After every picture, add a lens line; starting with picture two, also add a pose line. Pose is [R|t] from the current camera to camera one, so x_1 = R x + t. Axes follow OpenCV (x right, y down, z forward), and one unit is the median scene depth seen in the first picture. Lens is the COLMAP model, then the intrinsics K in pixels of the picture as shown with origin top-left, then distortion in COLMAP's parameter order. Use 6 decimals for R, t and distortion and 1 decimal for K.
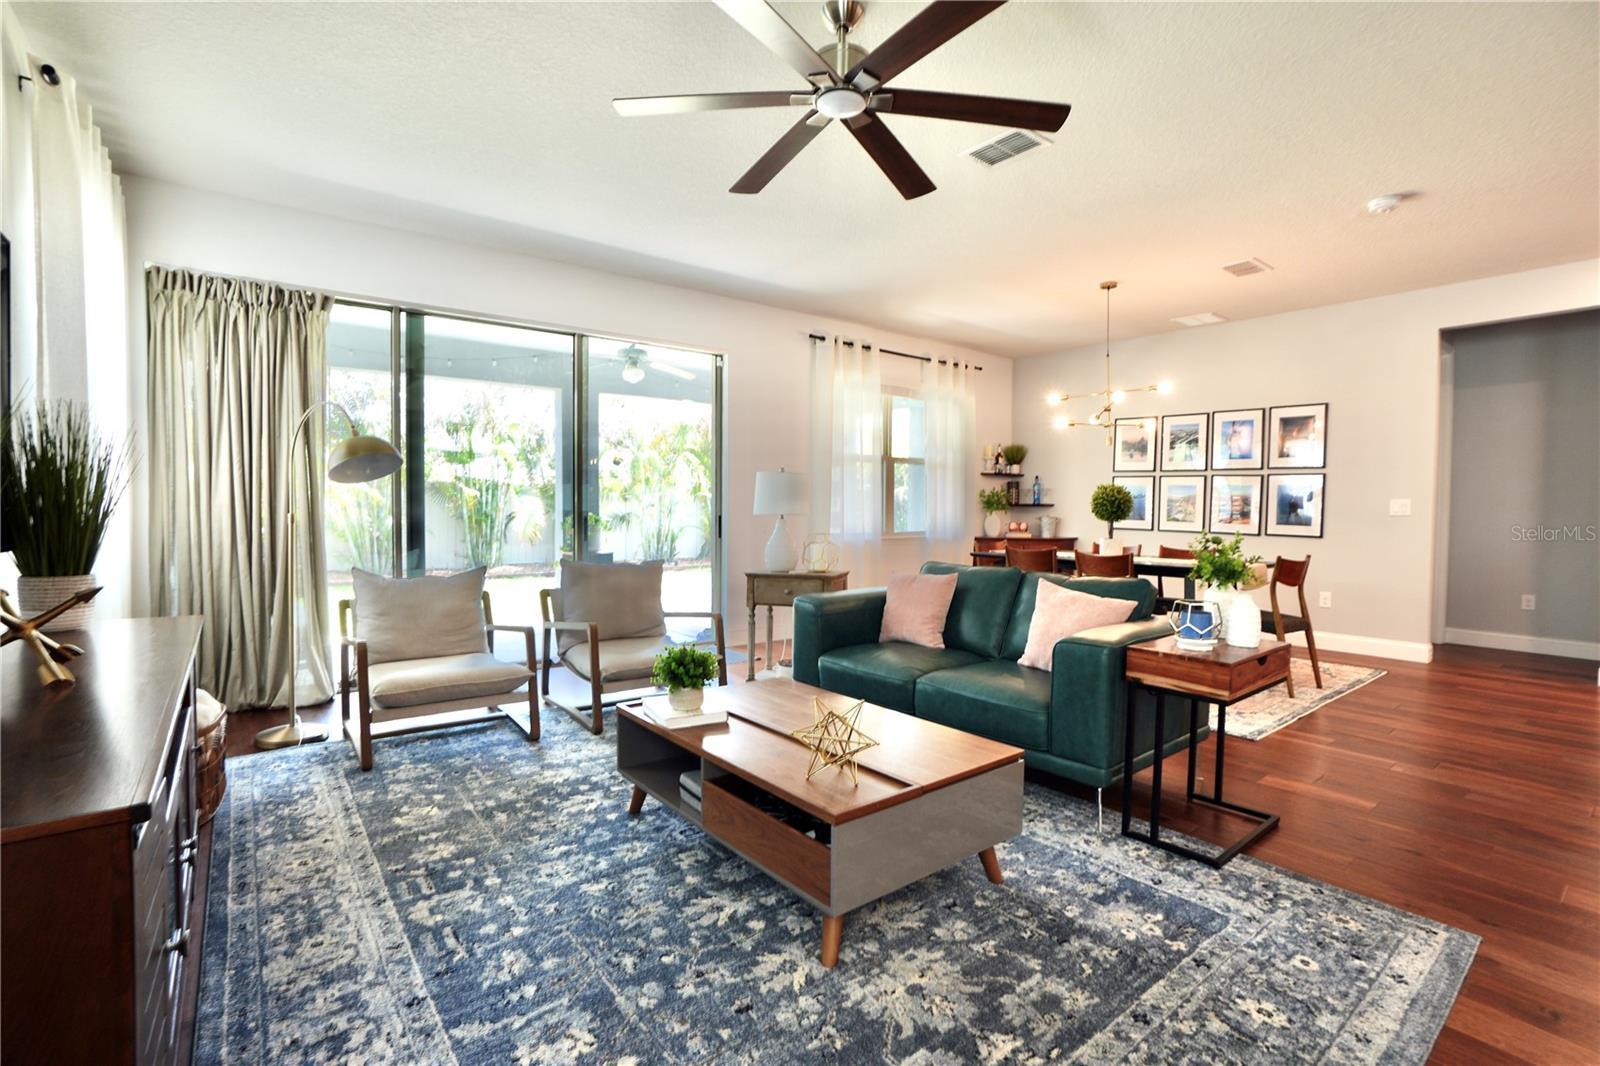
lens RADIAL K [[731.1, 0, 754.7], [0, 731.1, 525.7], [0, 0, 1]] dist [-0.016027, 0.001735]
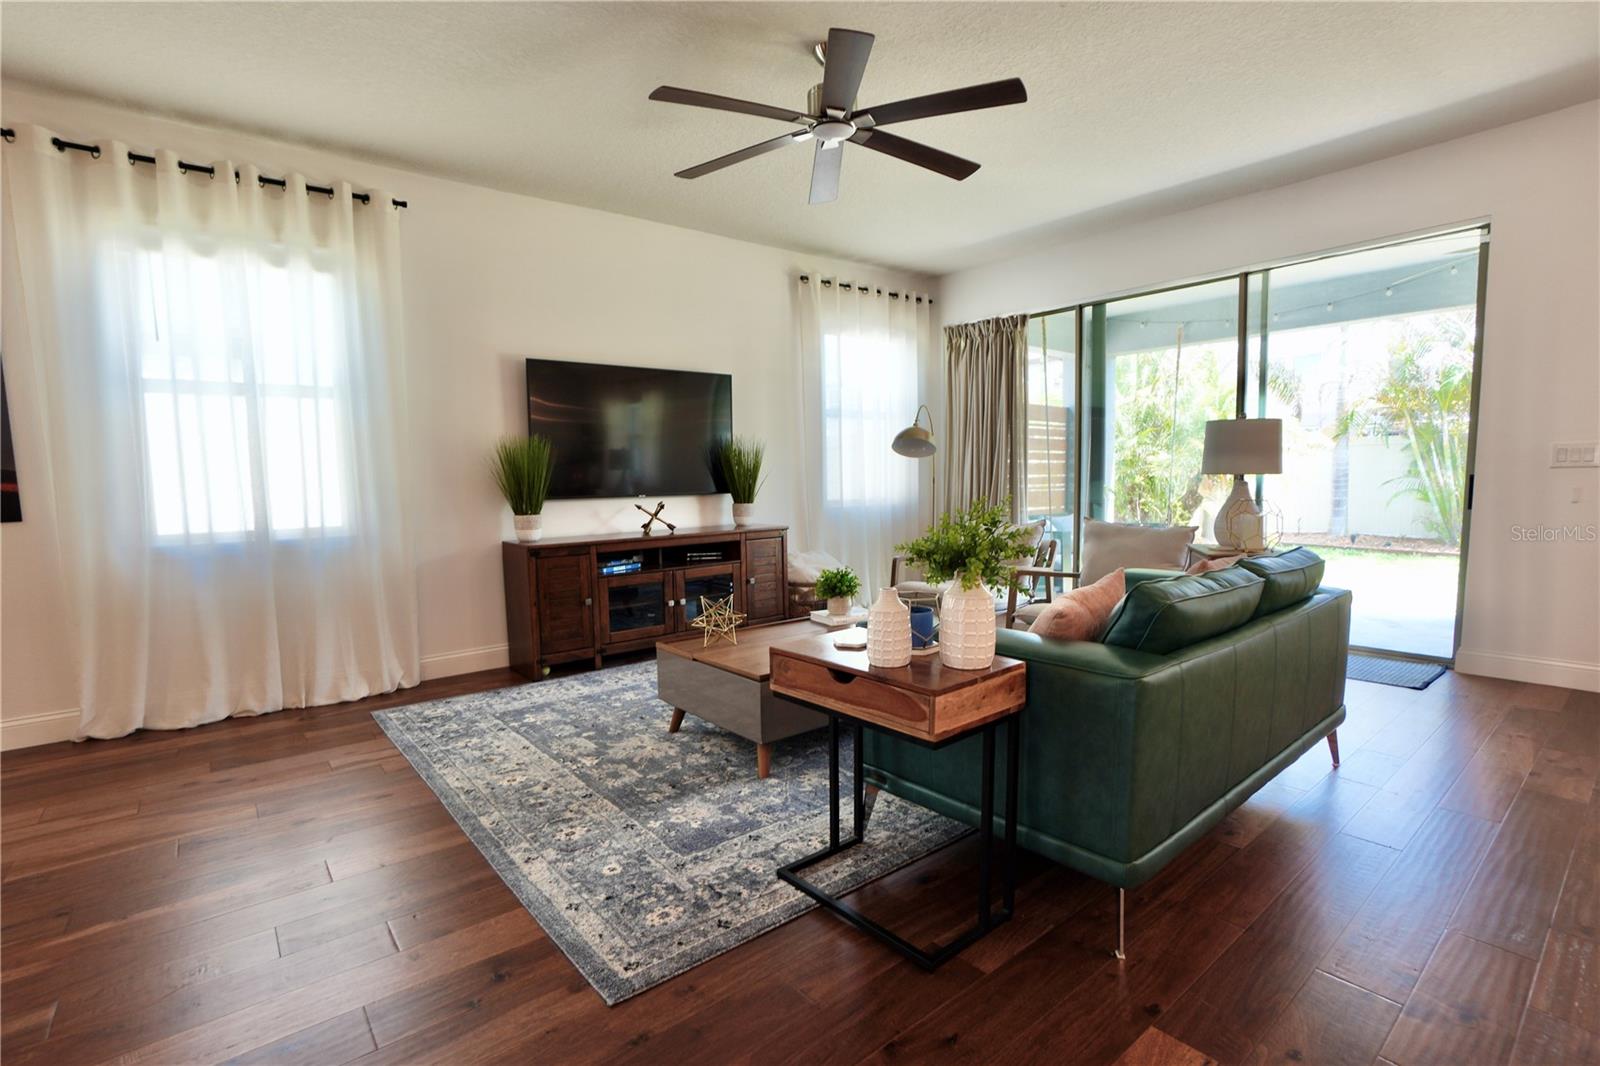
lens RADIAL K [[731.1, 0, 797.0], [0, 731.1, 535.7], [0, 0, 1]] dist [-0.016027, 0.001735]
pose [[0.052308, 0.076169, -0.995722, 1.697189], [-0.009999, 0.997077, 0.075747, -0.009103], [0.998581, 0.005994, 0.052917, 1.105035]]
